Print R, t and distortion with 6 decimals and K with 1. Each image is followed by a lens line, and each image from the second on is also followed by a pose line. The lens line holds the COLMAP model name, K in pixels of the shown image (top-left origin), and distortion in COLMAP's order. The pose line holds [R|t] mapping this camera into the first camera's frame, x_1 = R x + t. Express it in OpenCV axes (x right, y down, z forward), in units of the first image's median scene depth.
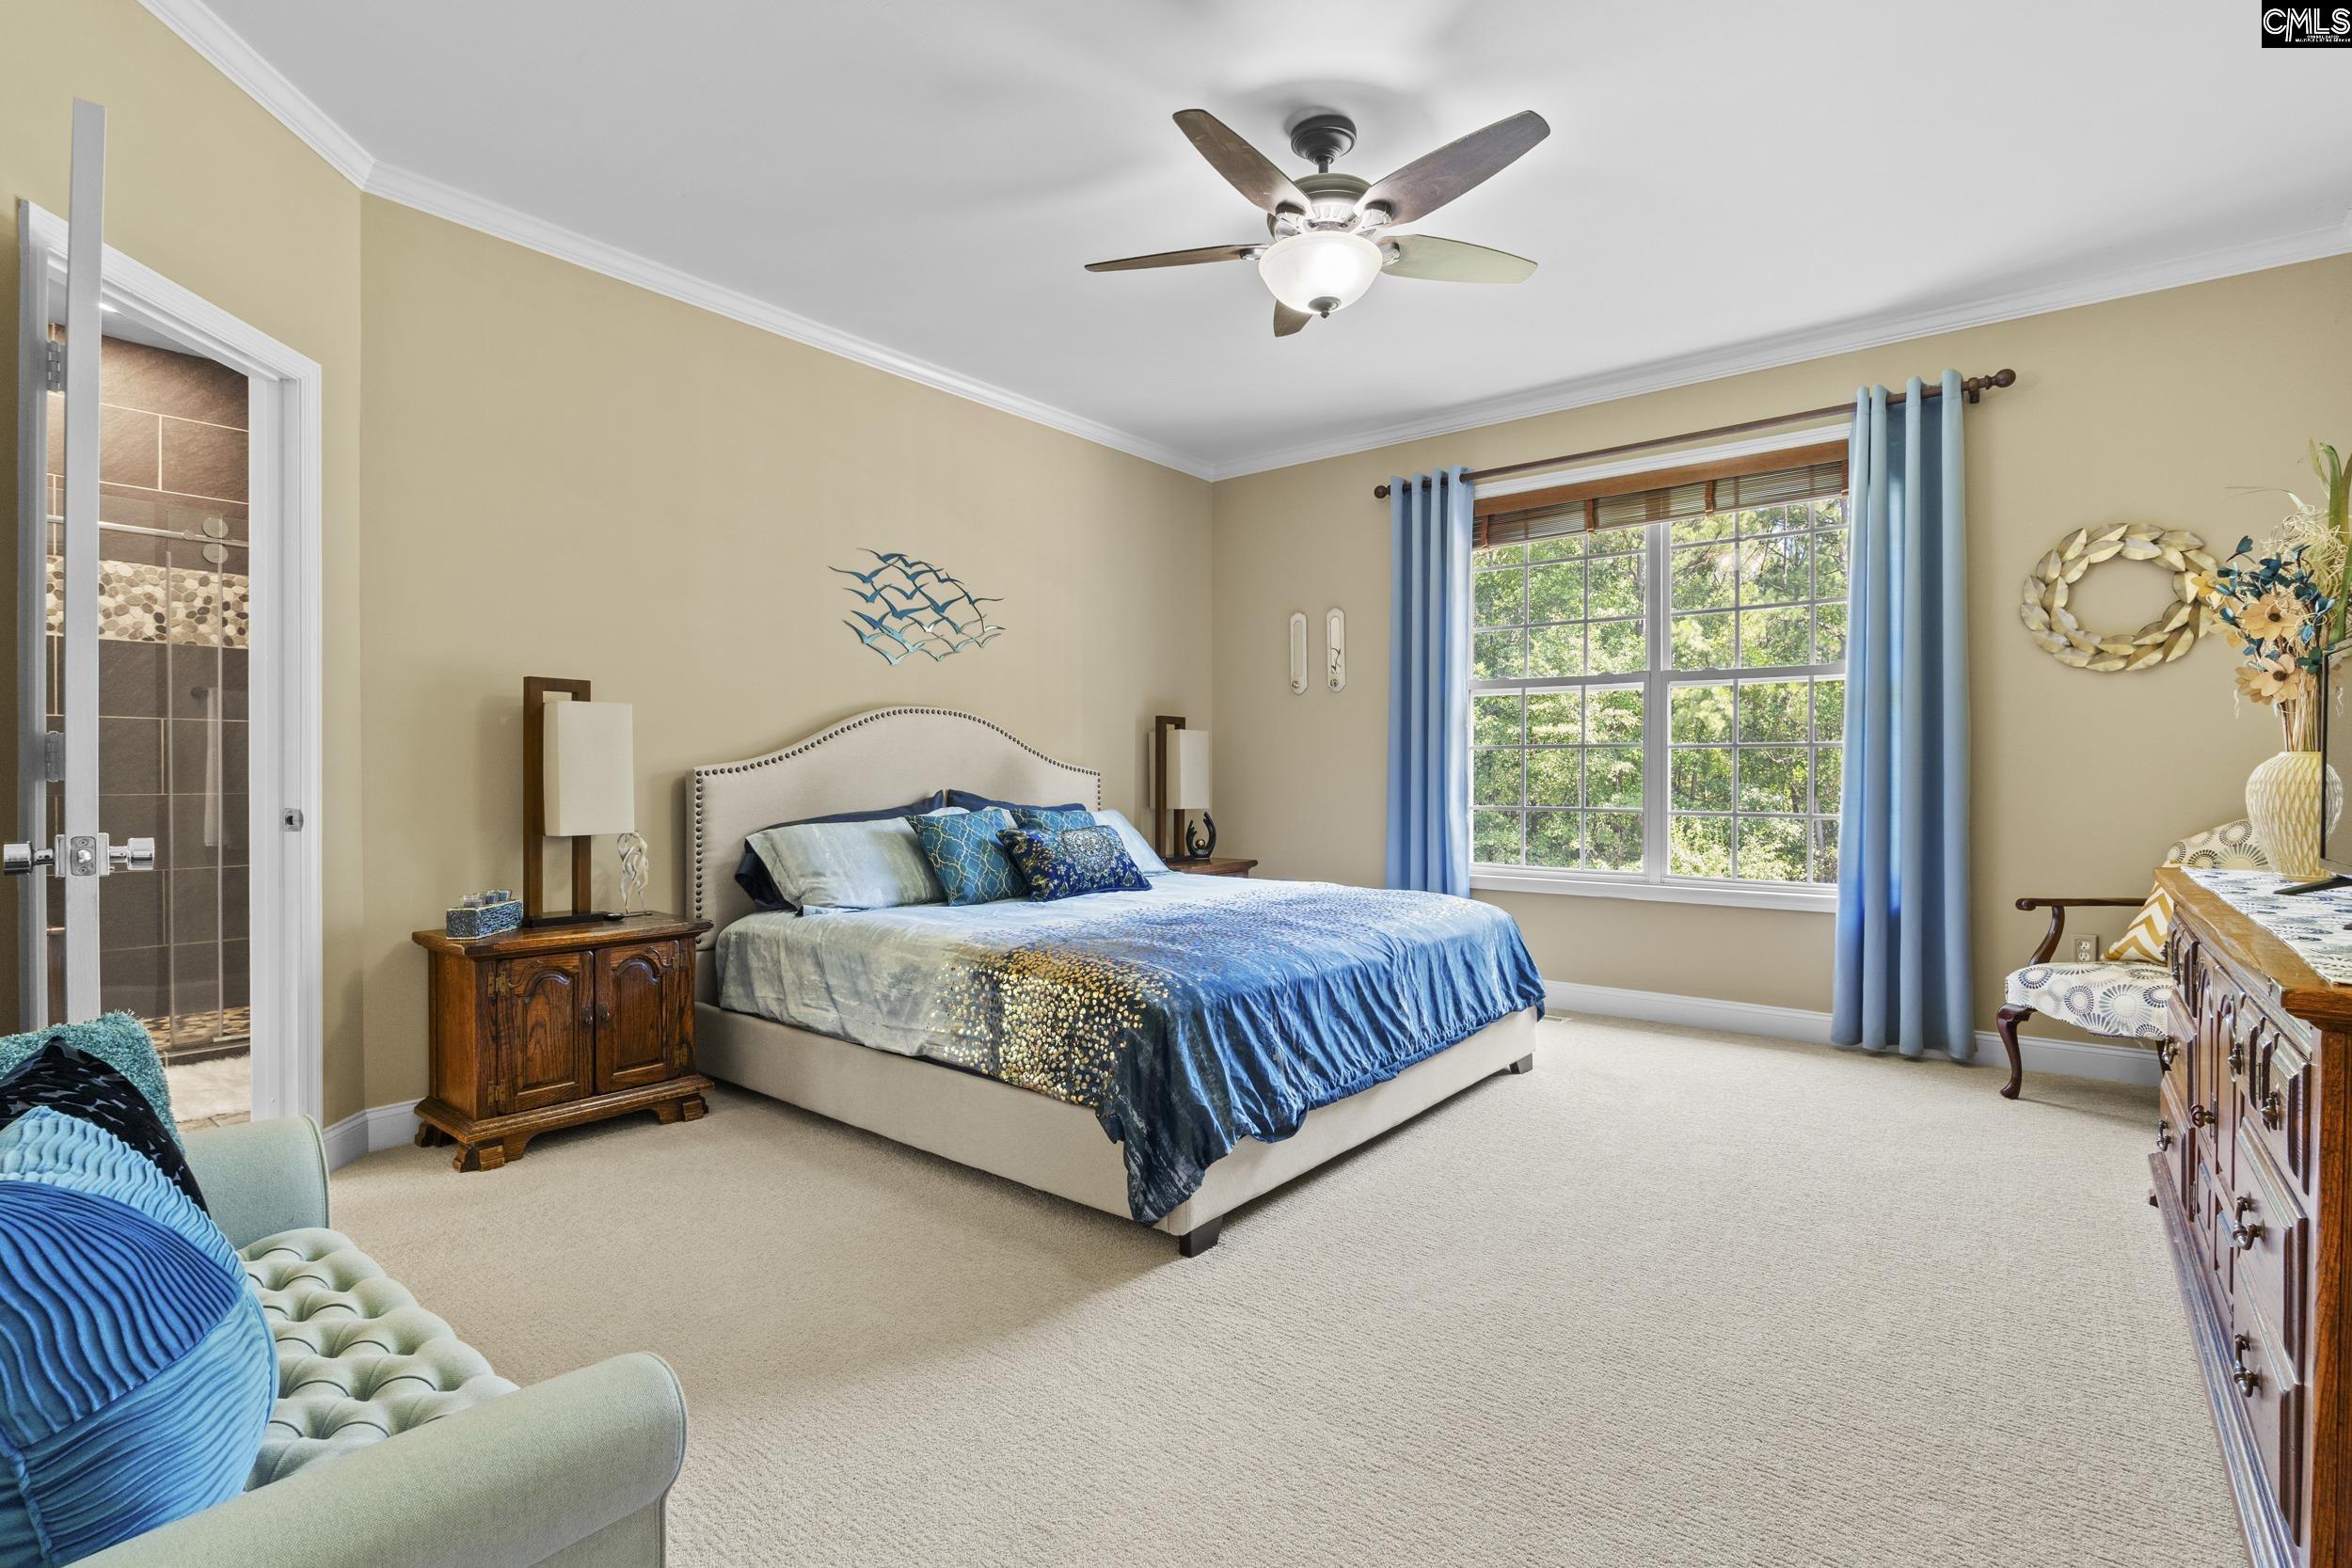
lens RADIAL K [[1087.8, 0, 1166.4], [0, 1087.8, 783.7], [0, 0, 1]] dist [-0.008639, 0.000760]
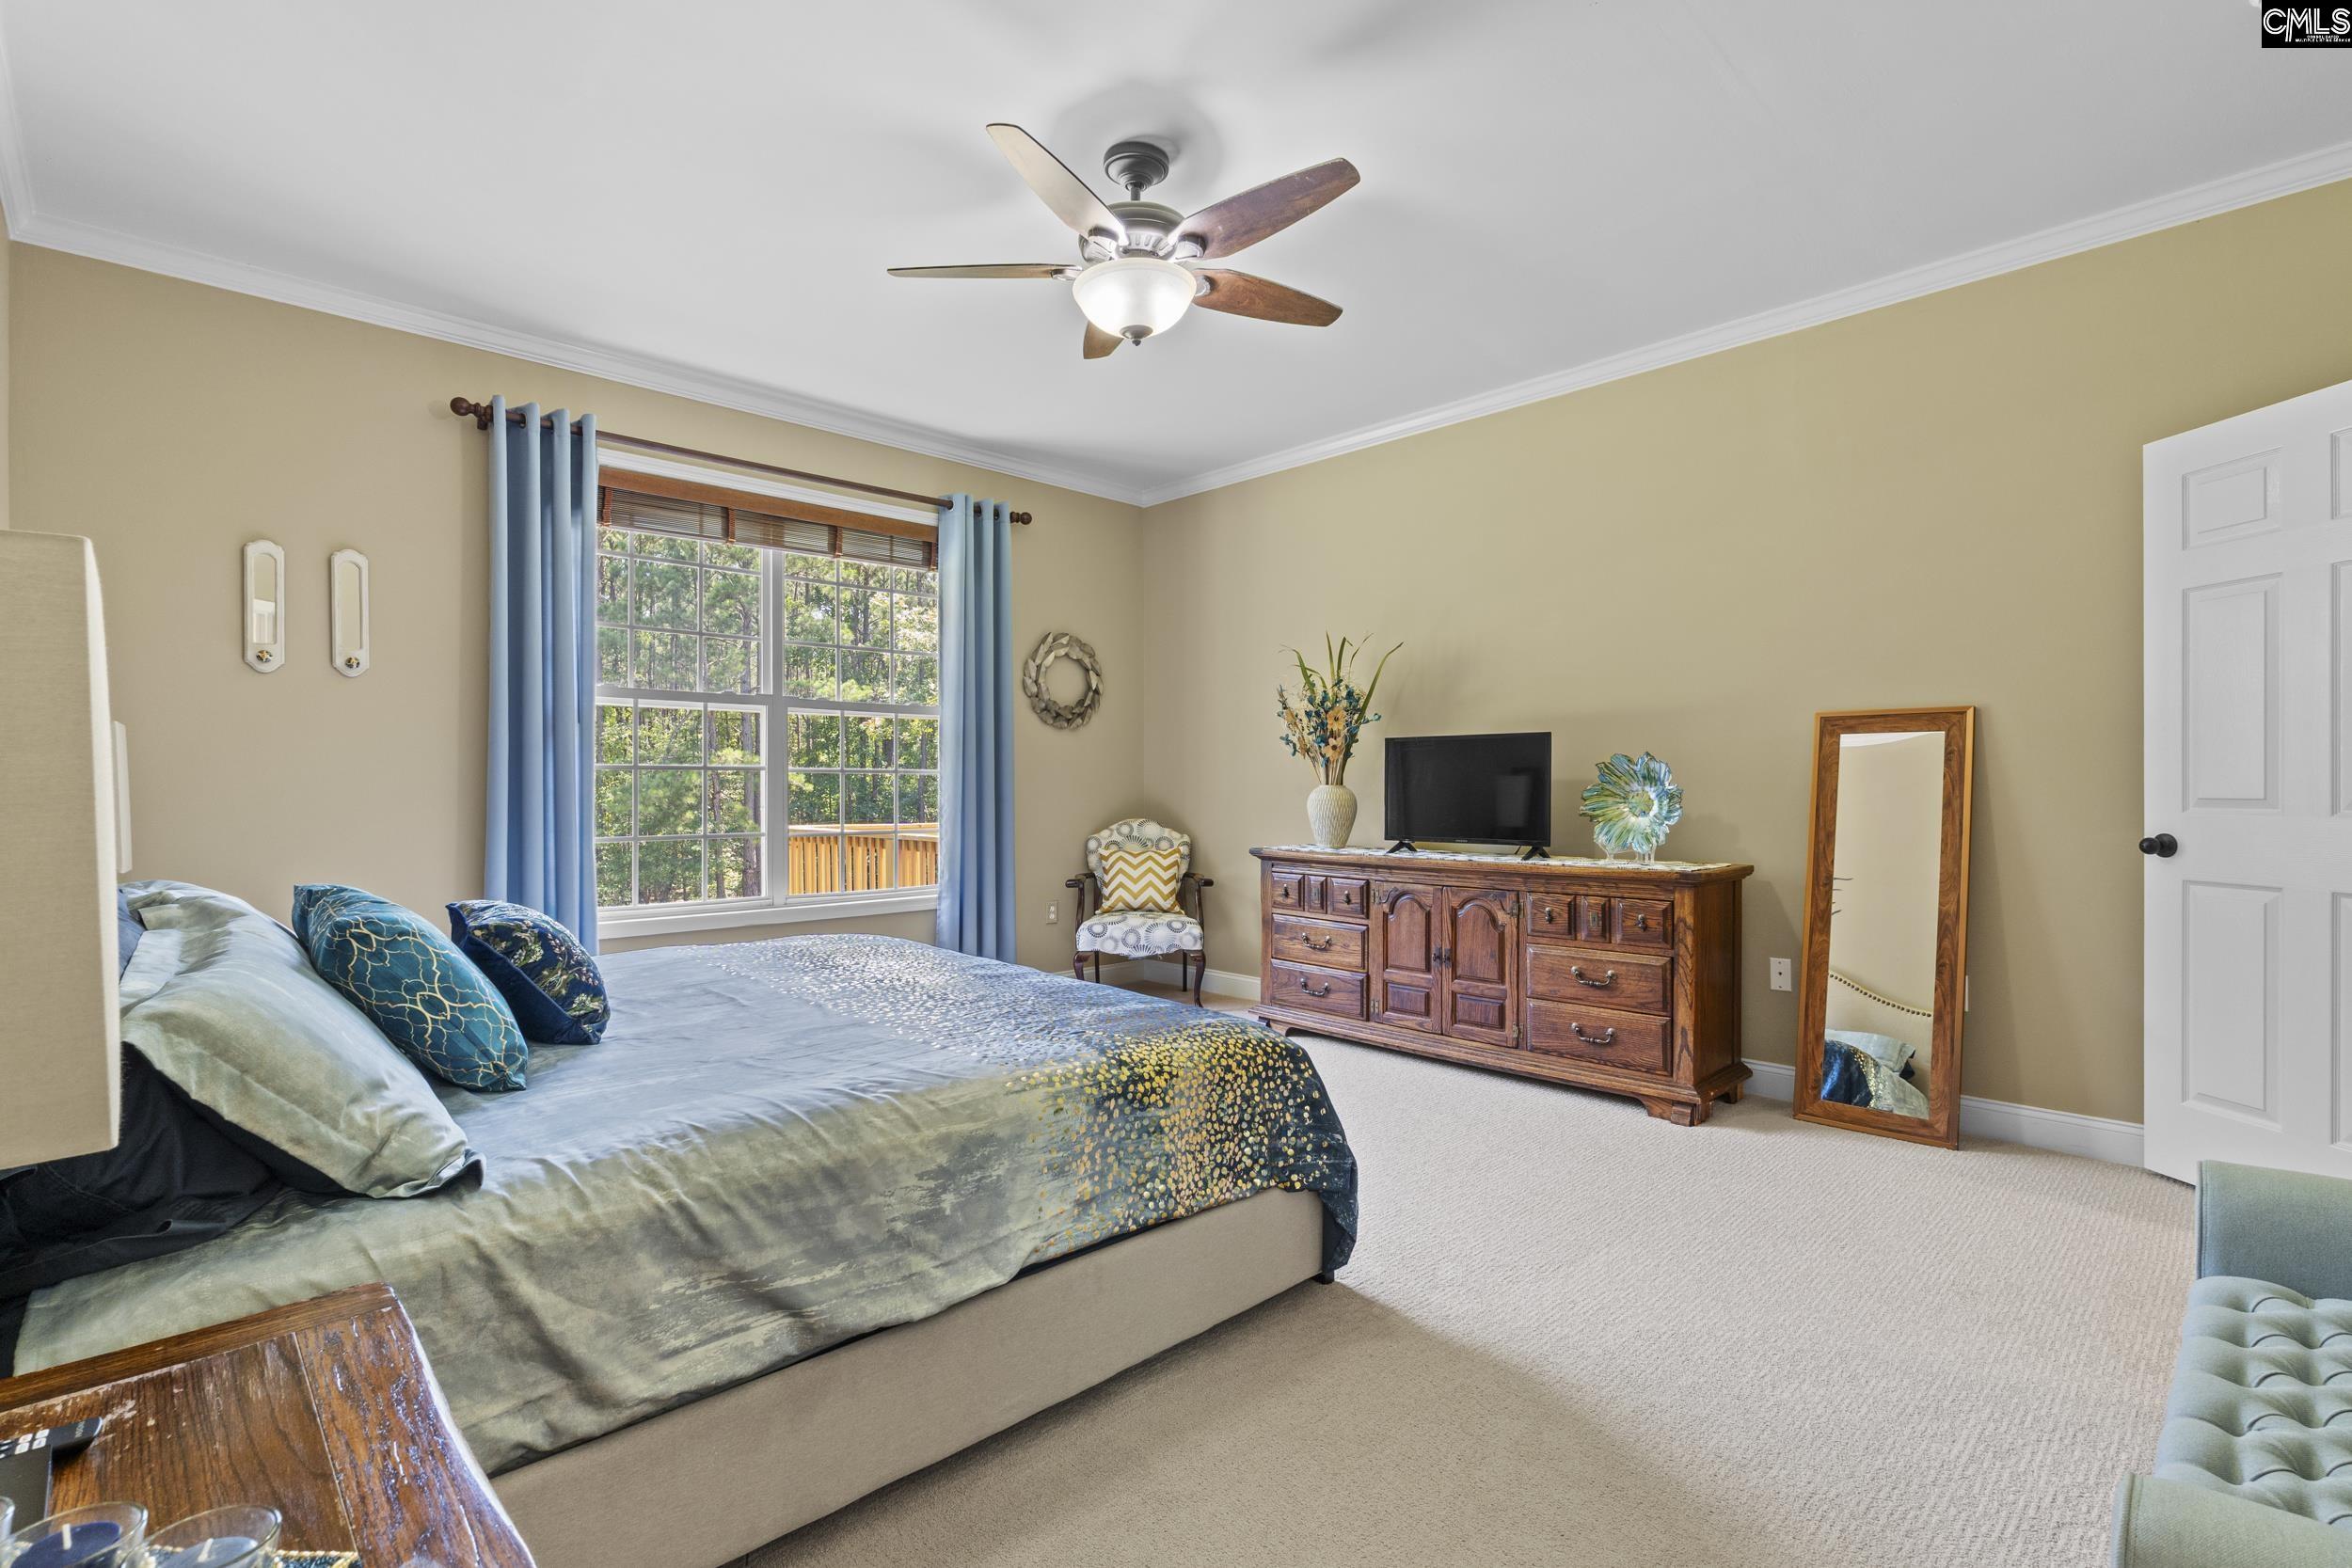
lens RADIAL K [[1087.8, 0, 1164.2], [0, 1087.8, 788.6], [0, 0, 1]] dist [-0.008639, 0.000760]
pose [[0.134831, -0.003633, 0.990862, -0.721729], [0.013254, 0.999910, 0.001863, -0.021274], [-0.990780, 0.012881, 0.134868, 0.728140]]
